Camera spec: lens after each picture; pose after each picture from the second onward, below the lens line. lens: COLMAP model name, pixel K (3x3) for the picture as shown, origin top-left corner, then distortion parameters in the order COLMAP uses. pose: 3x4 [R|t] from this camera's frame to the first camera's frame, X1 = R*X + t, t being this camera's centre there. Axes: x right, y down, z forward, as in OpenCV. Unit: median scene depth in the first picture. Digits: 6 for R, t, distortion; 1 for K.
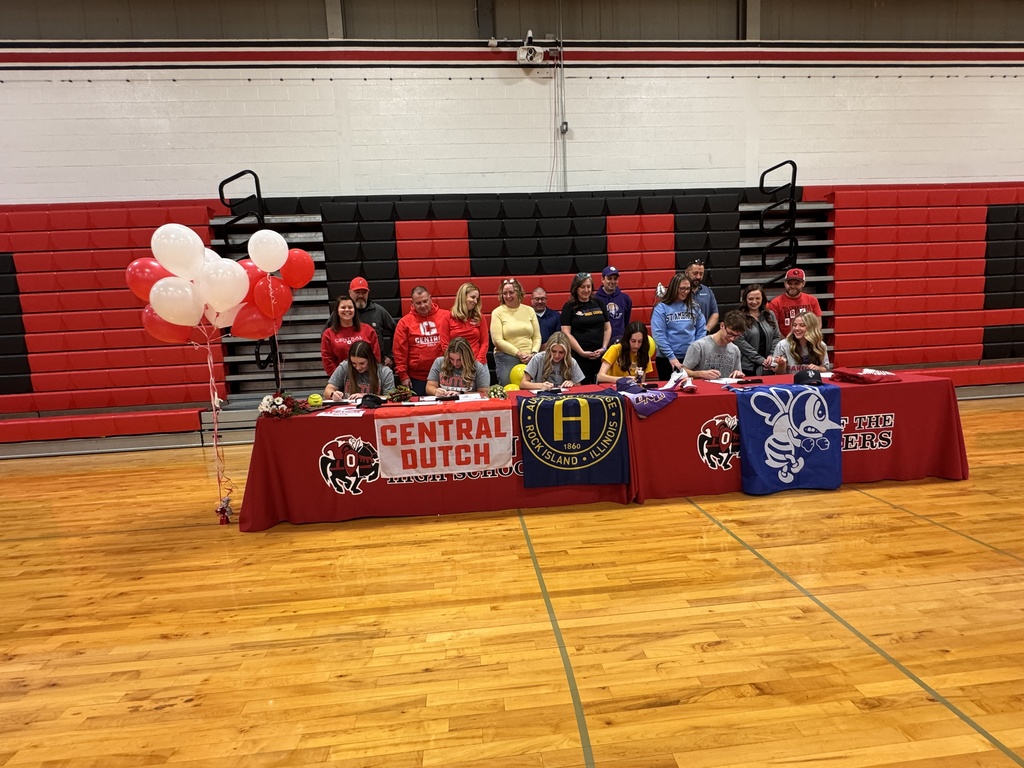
lens RADIAL K [[484.0, 0, 512.5], [0, 484.0, 384.9], [0, 0, 1]] dist [0.000114, -0.000805]
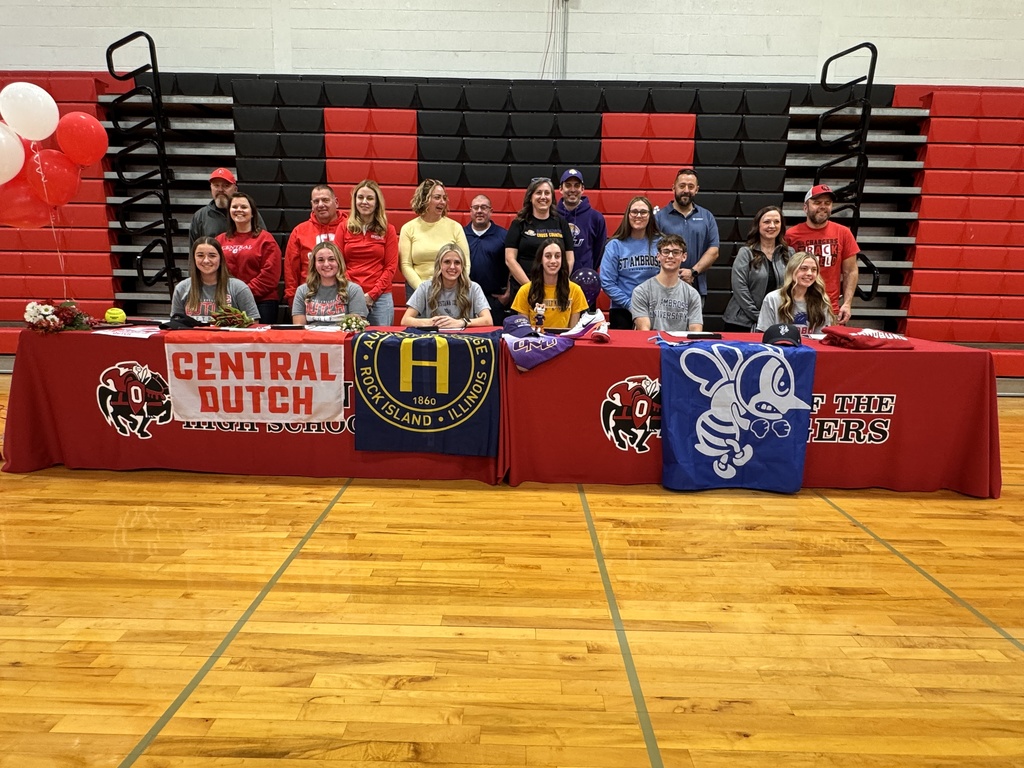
lens RADIAL K [[587.7, 0, 512.0], [0, 587.7, 384.7], [0, 0, 1]] dist [-0.004216, 0.003375]
pose [[0.992769, 0.081600, -0.088039, 0.329102], [-0.075412, 0.994589, 0.071459, 0.026782], [0.093394, -0.064303, 0.993551, 0.116711]]
